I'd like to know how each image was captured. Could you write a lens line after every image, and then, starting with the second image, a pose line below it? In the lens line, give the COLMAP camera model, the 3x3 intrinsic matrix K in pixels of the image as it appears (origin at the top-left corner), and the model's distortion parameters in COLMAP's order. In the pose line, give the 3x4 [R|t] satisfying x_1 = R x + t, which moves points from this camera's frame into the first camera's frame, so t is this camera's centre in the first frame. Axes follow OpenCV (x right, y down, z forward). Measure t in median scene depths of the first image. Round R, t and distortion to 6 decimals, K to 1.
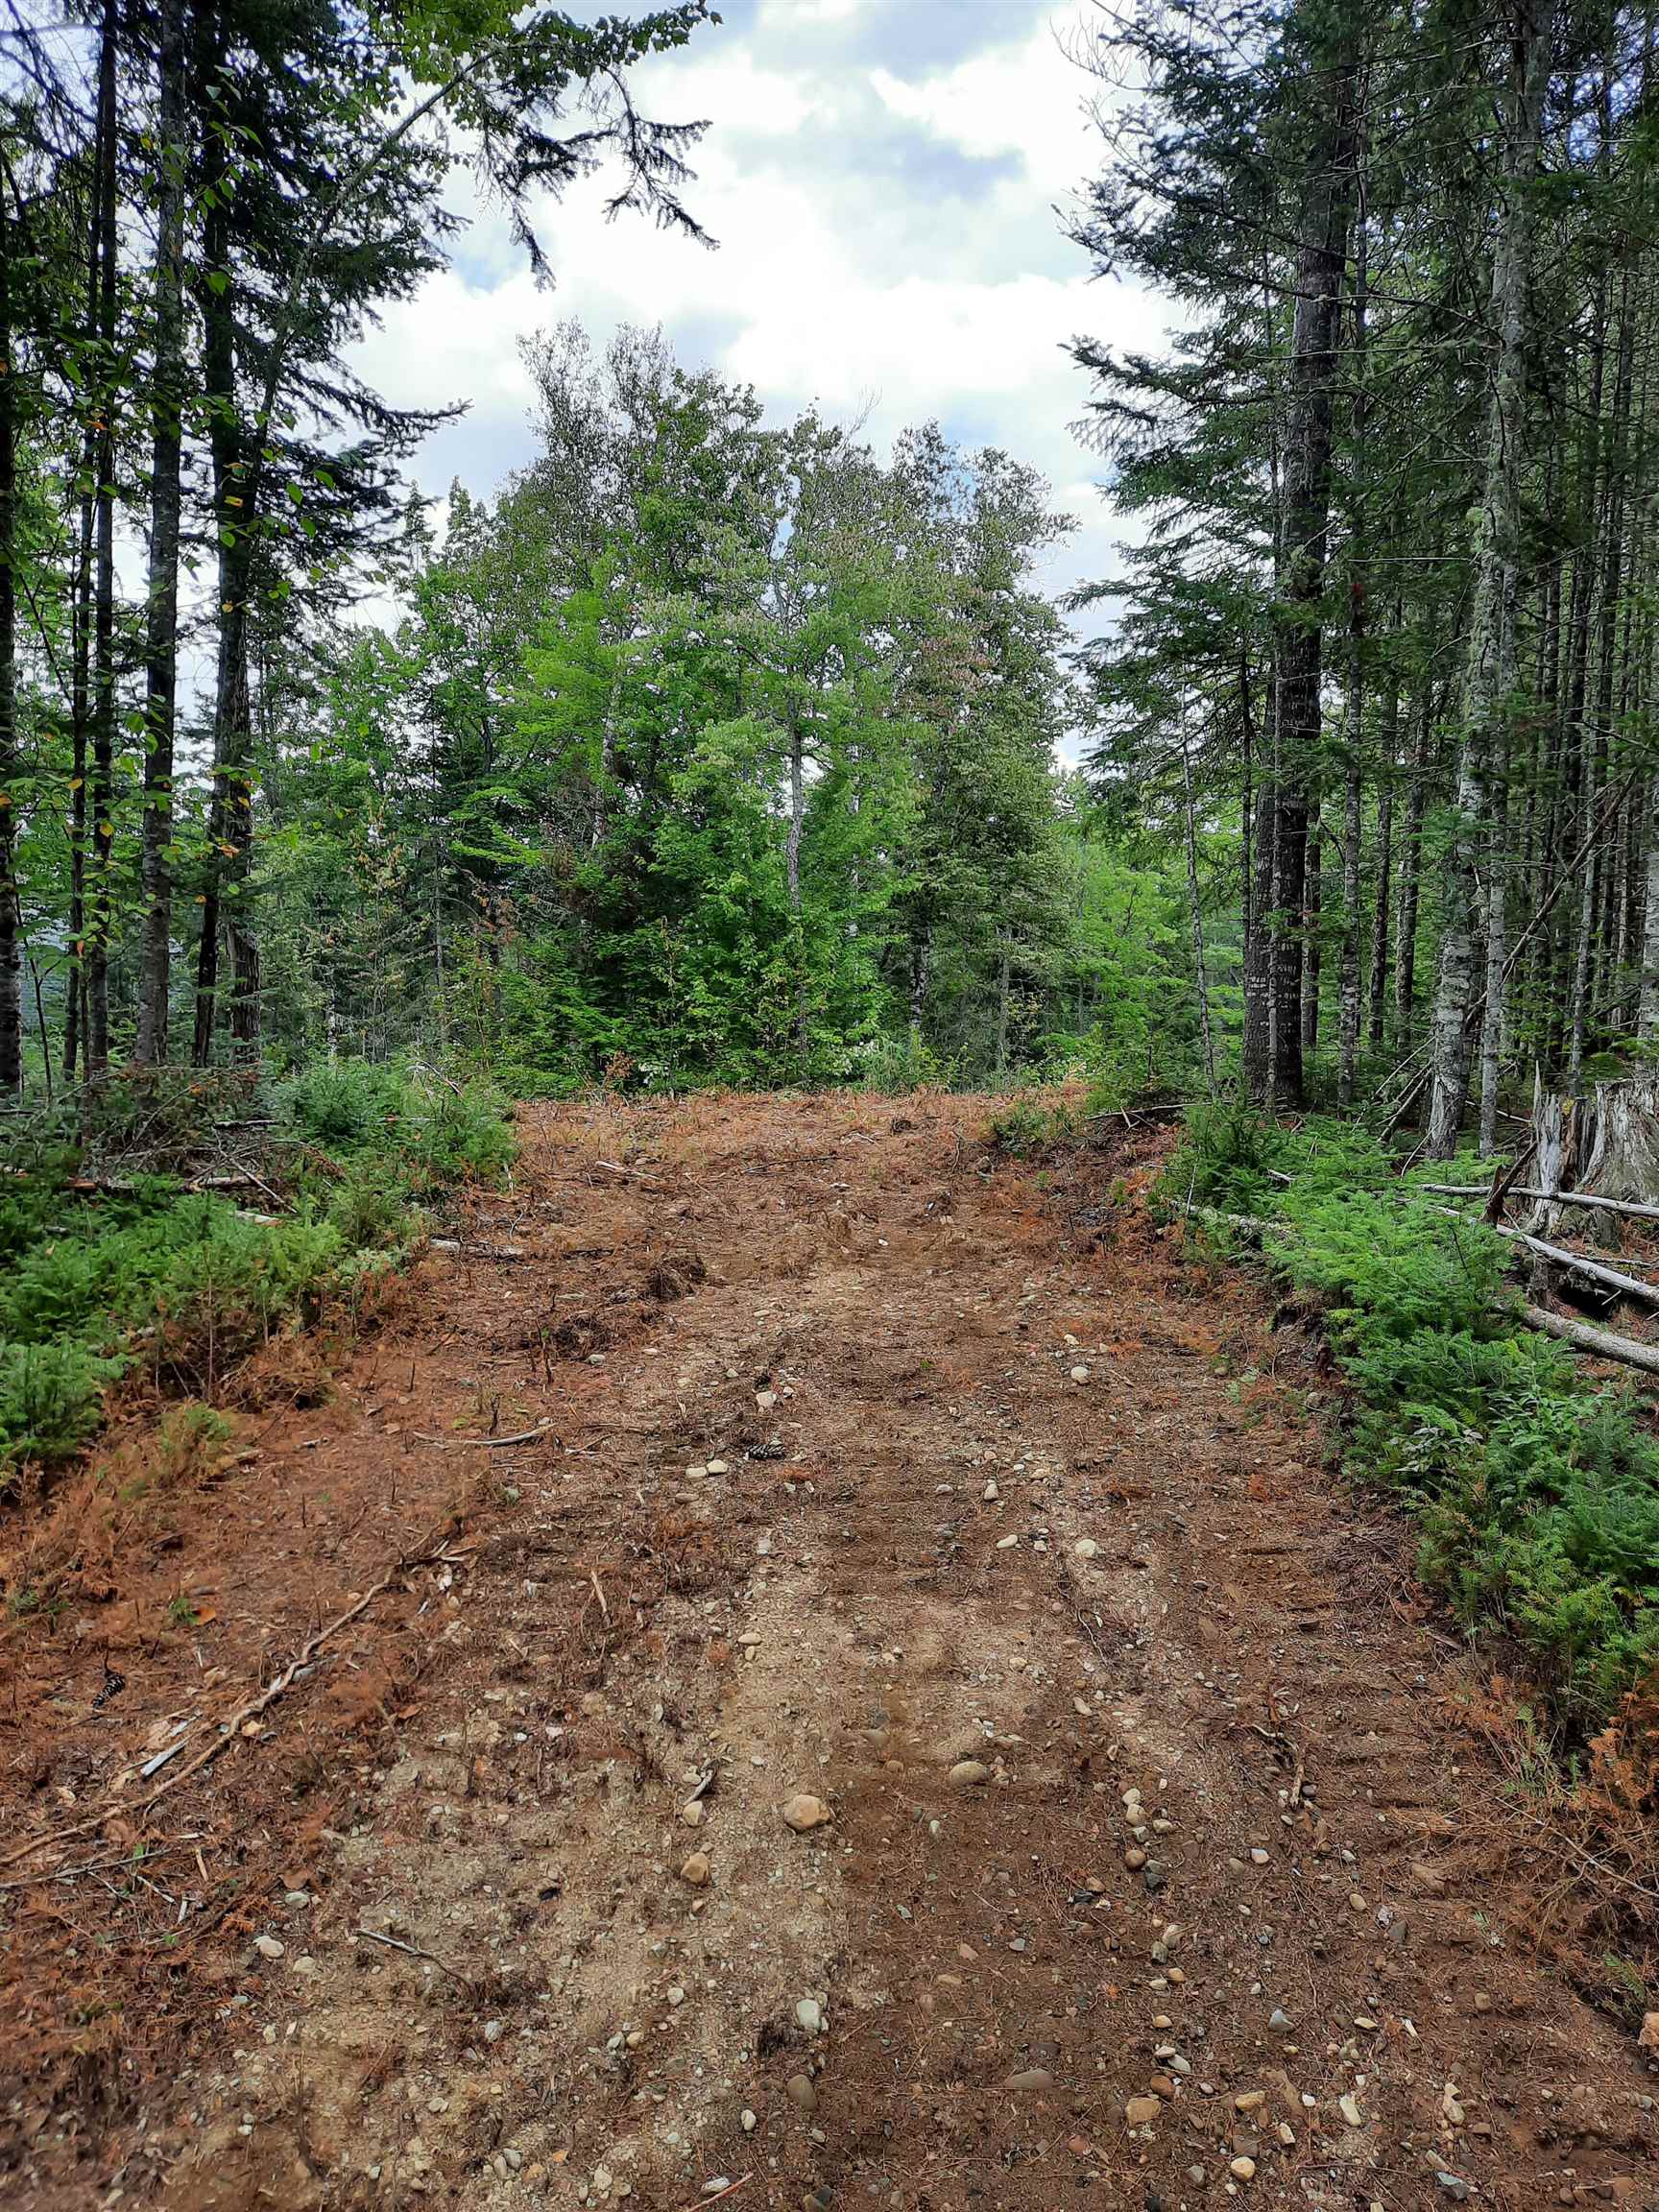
lens RADIAL K [[1643.0, 0, 822.0], [0, 1643.0, 1110.0], [0, 0, 1]] dist [0.057447, -0.052925]
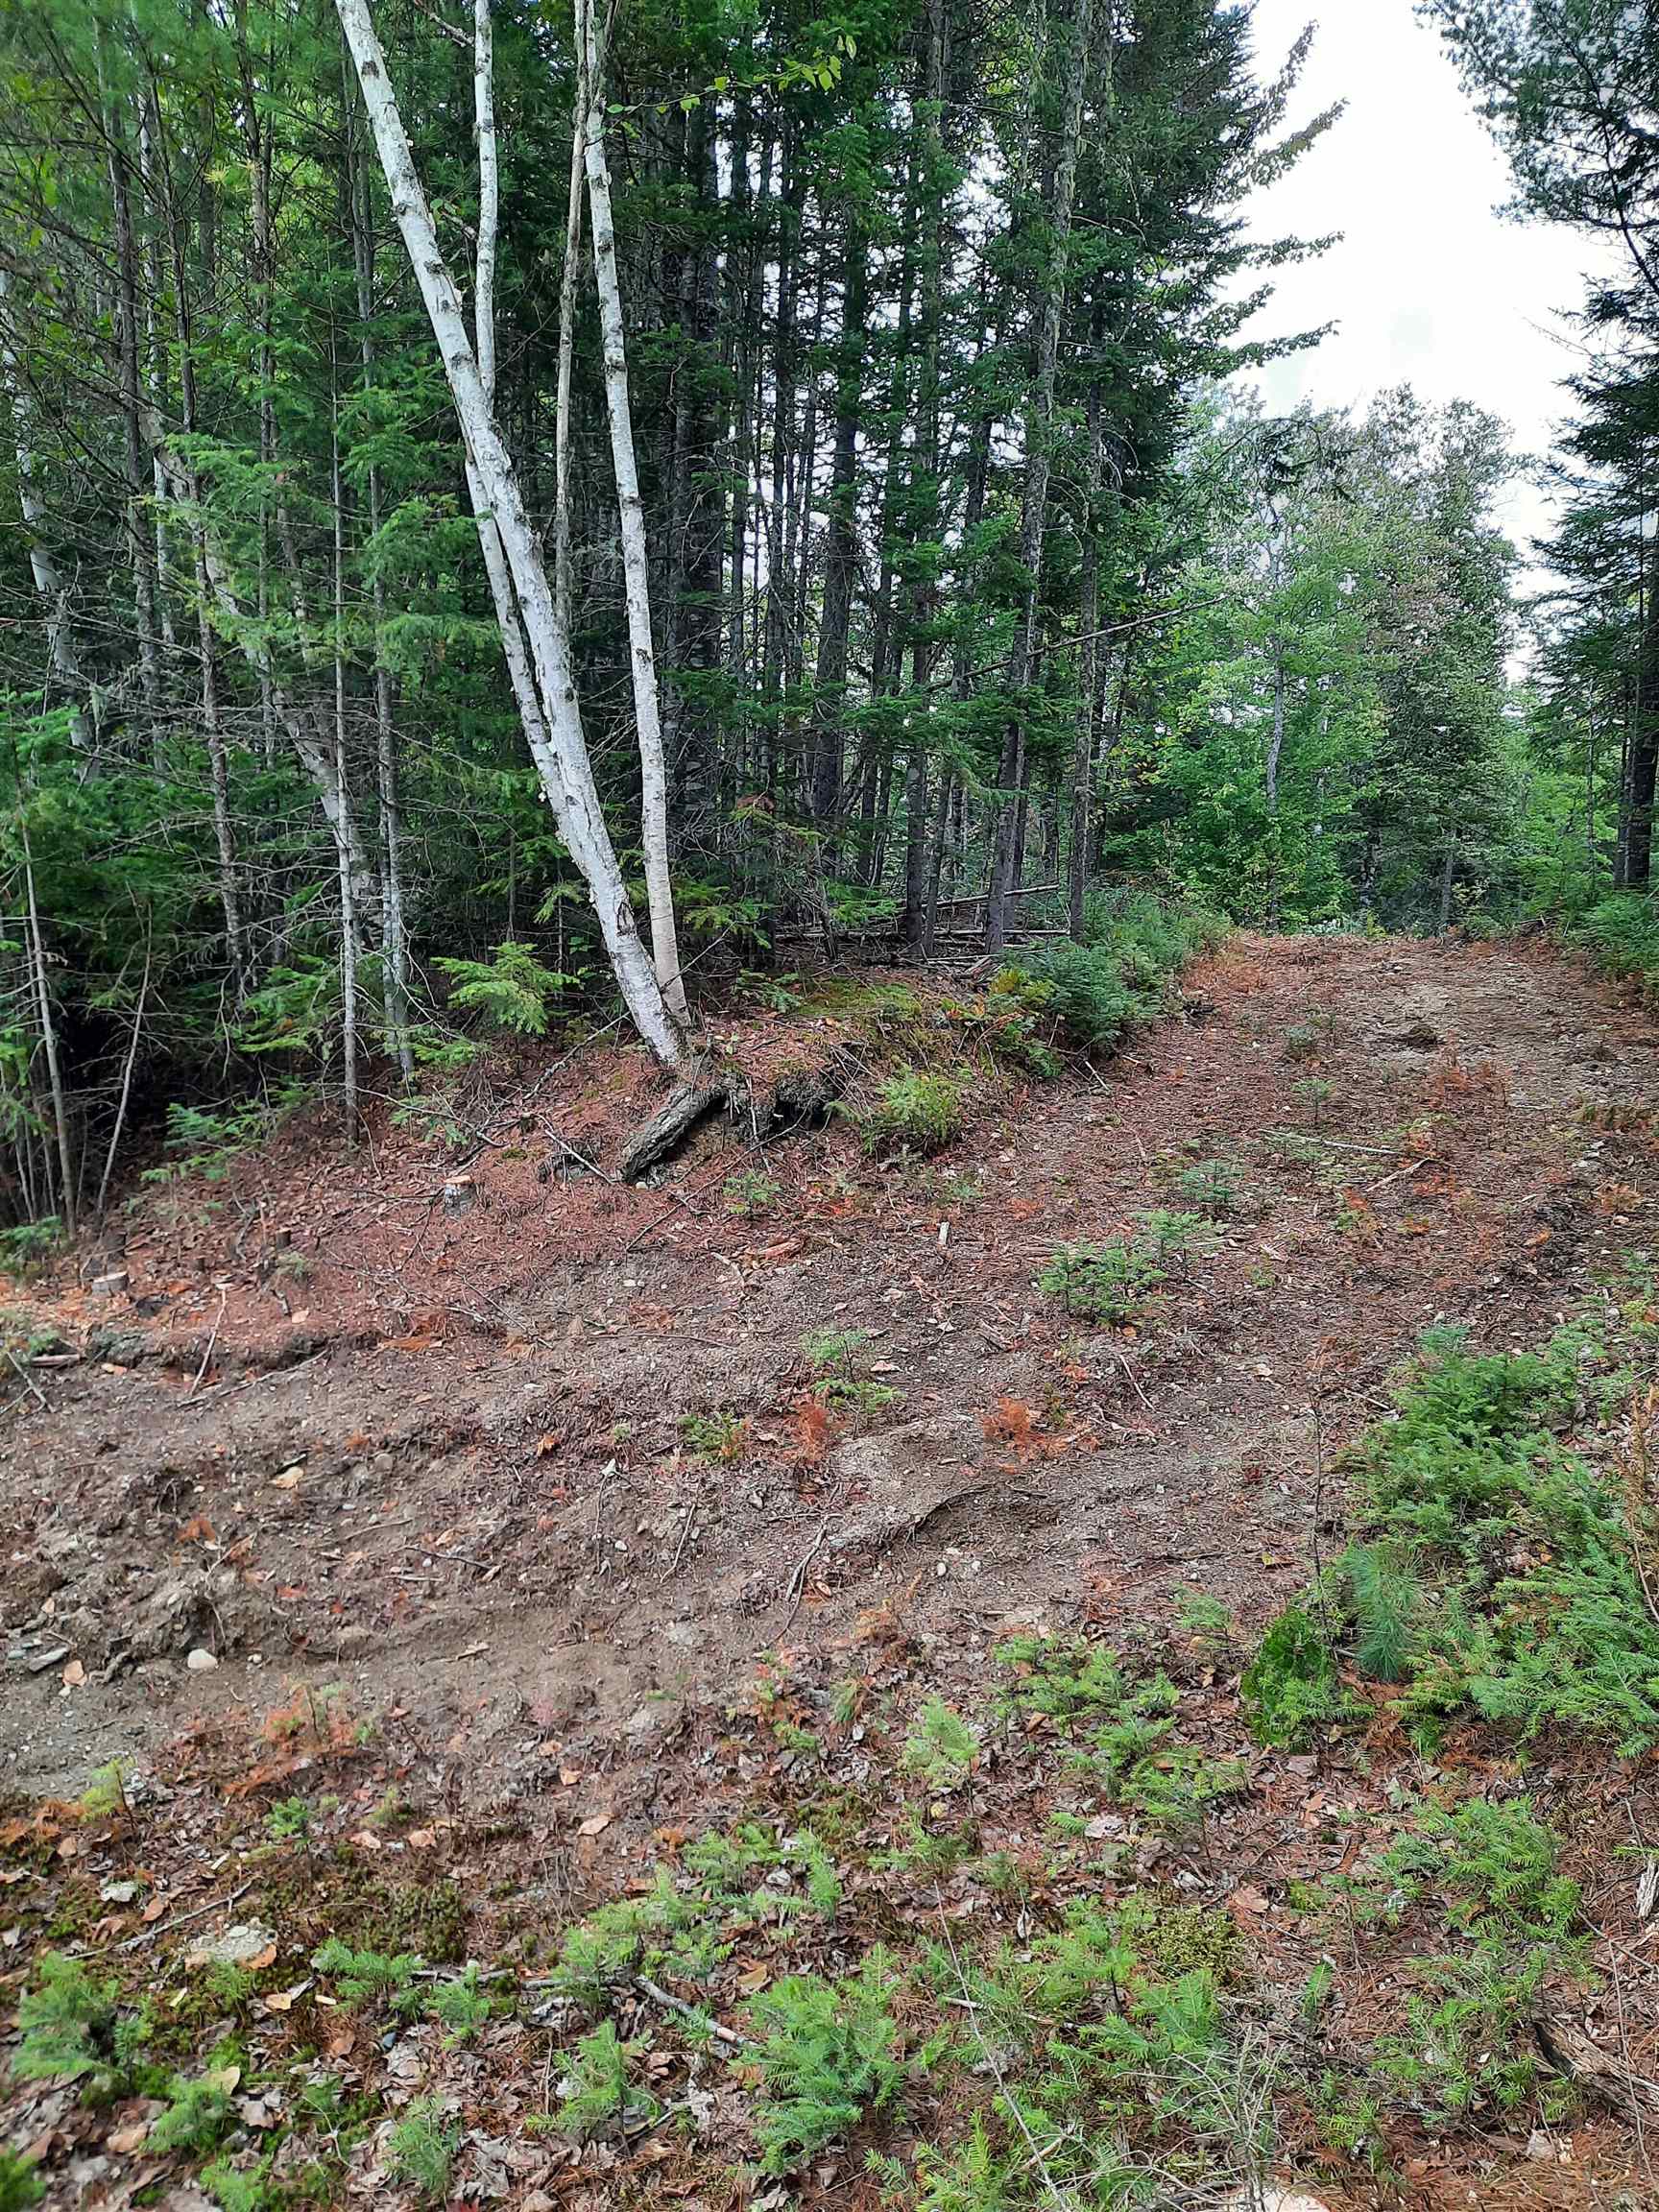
lens RADIAL K [[1643.0, 0, 797.7], [0, 1643.0, 1113.8], [0, 0, 1]] dist [0.057447, -0.052925]
pose [[0.968046, 0.036430, -0.248111, -0.038799], [-0.022695, 0.998059, 0.057995, 0.034133], [0.249742, -0.050511, 0.966994, -0.258288]]
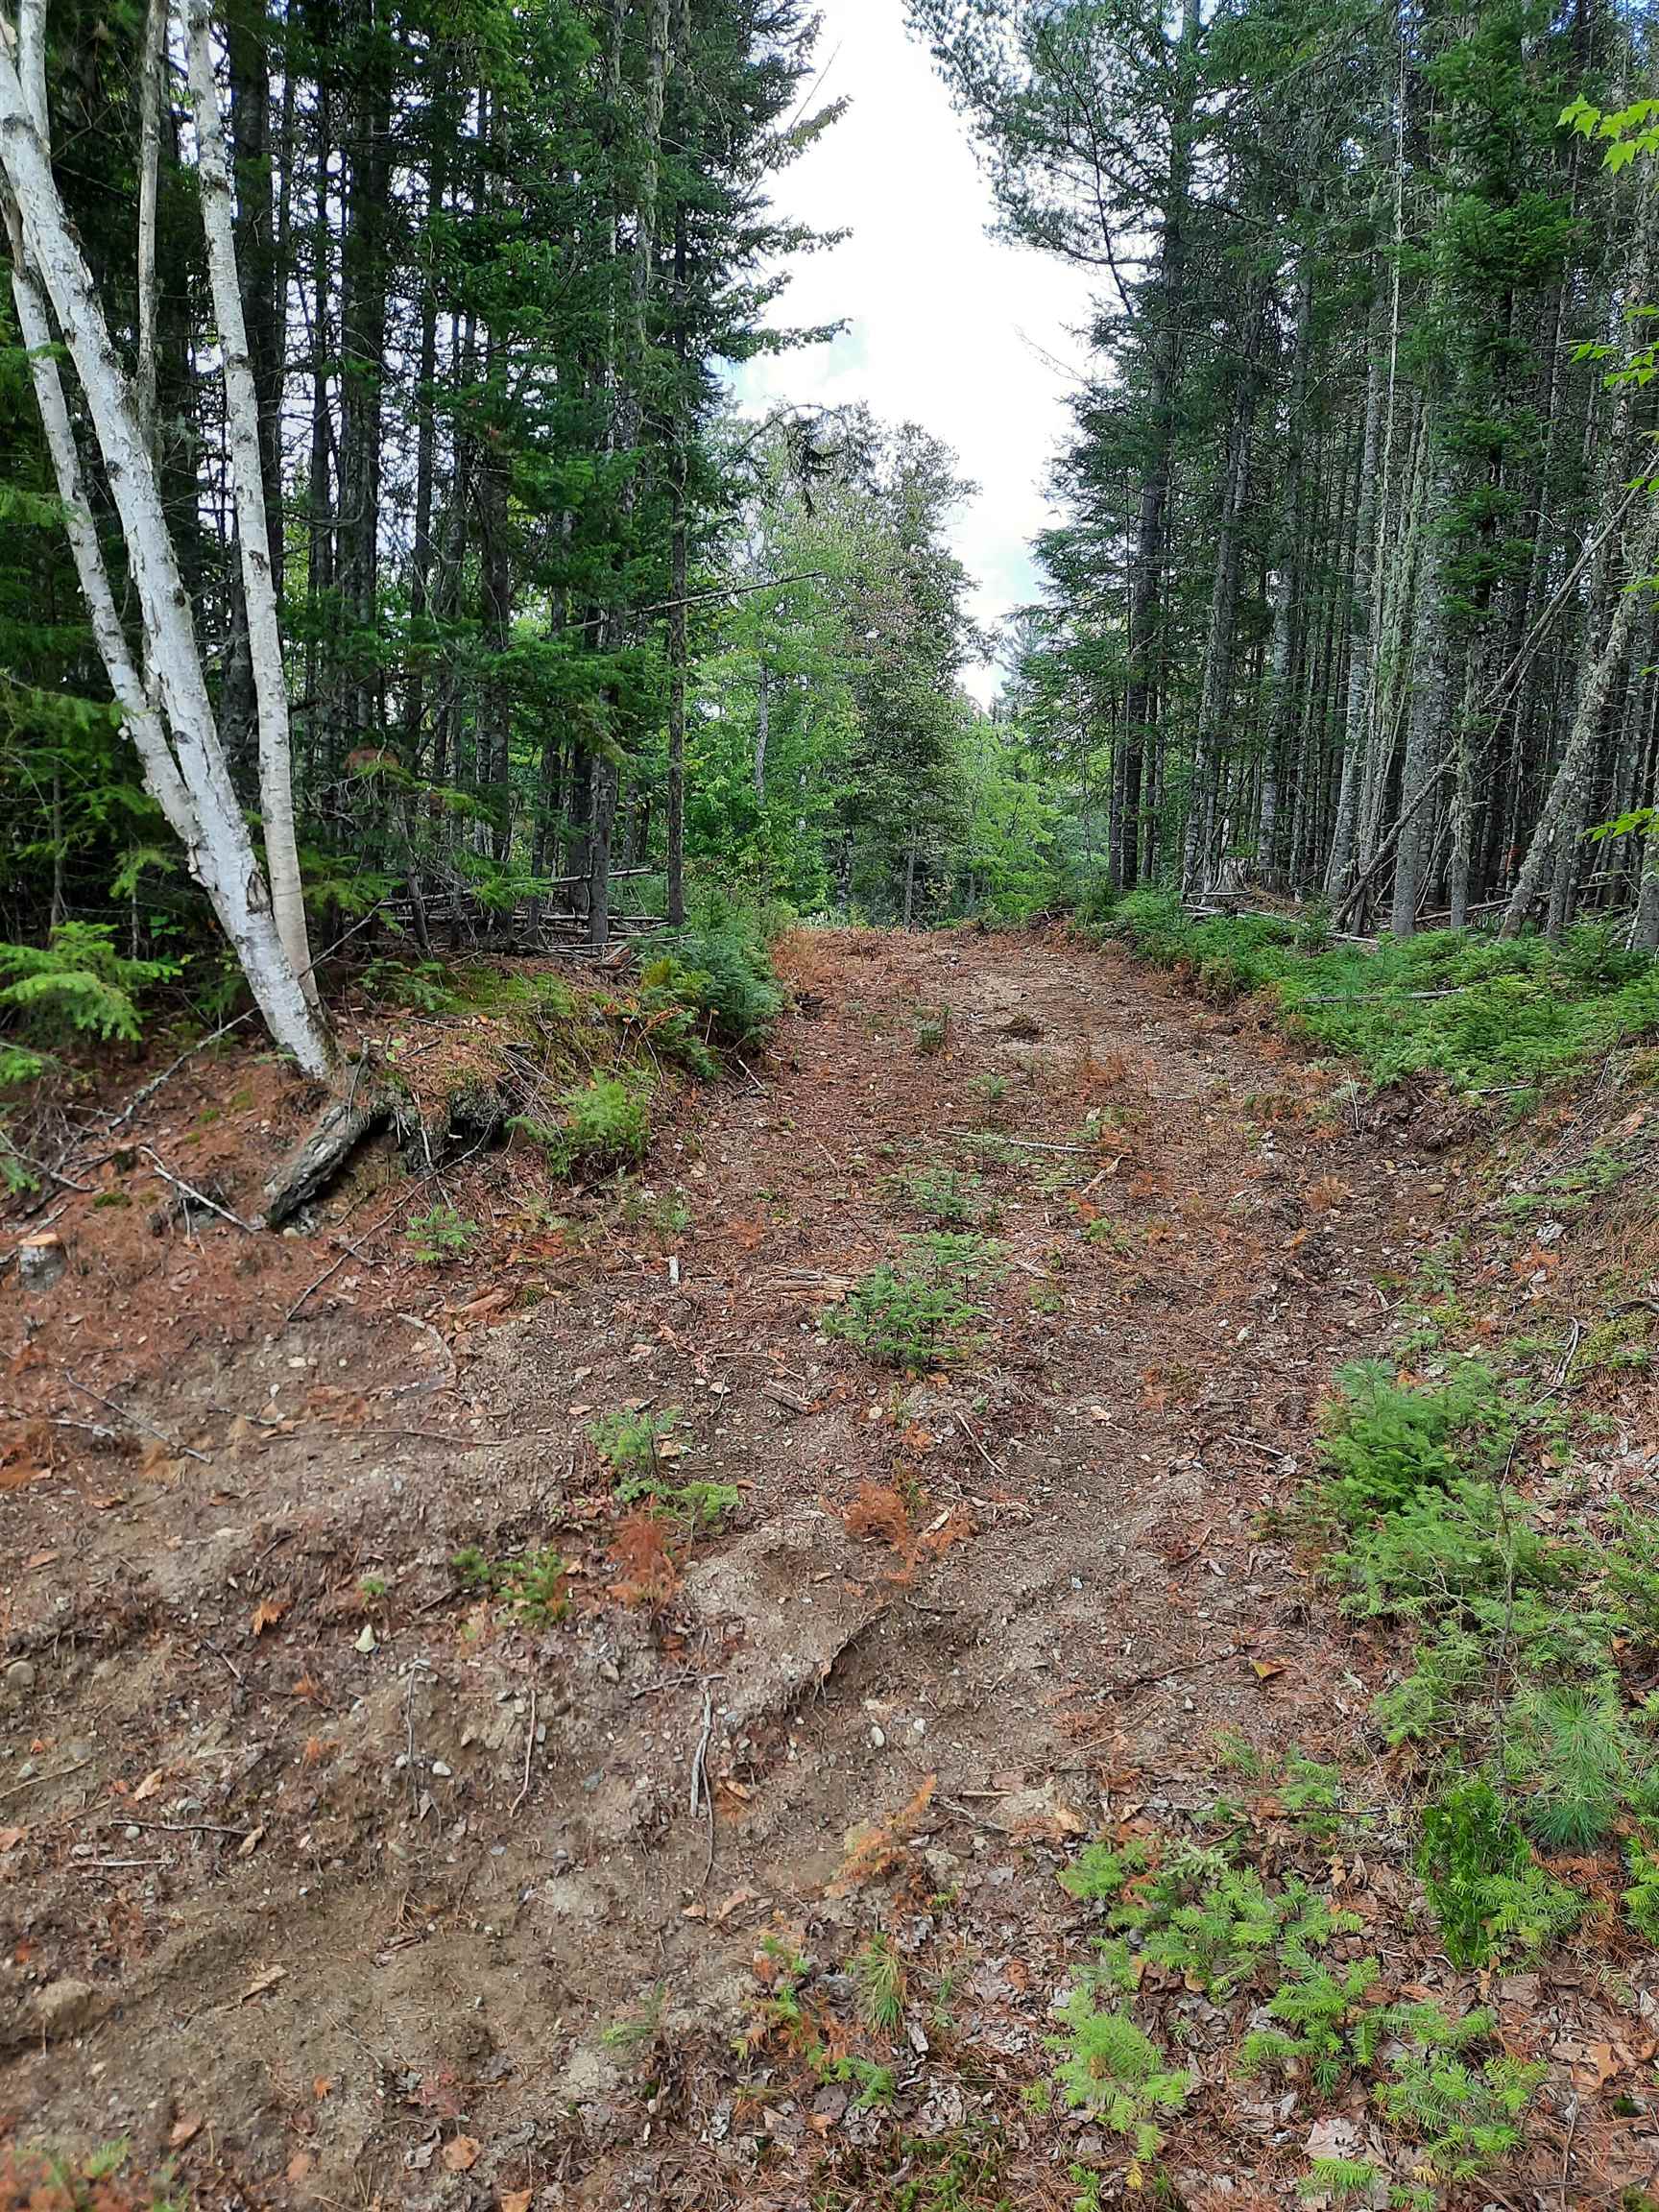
lens RADIAL K [[1643.0, 0, 819.6], [0, 1643.0, 1111.6], [0, 0, 1]] dist [0.057447, -0.052925]
pose [[0.996796, 0.007068, 0.079674, -0.060816], [-0.011628, 0.998311, 0.056919, 0.033832], [-0.079137, -0.057663, 0.995195, -0.238020]]
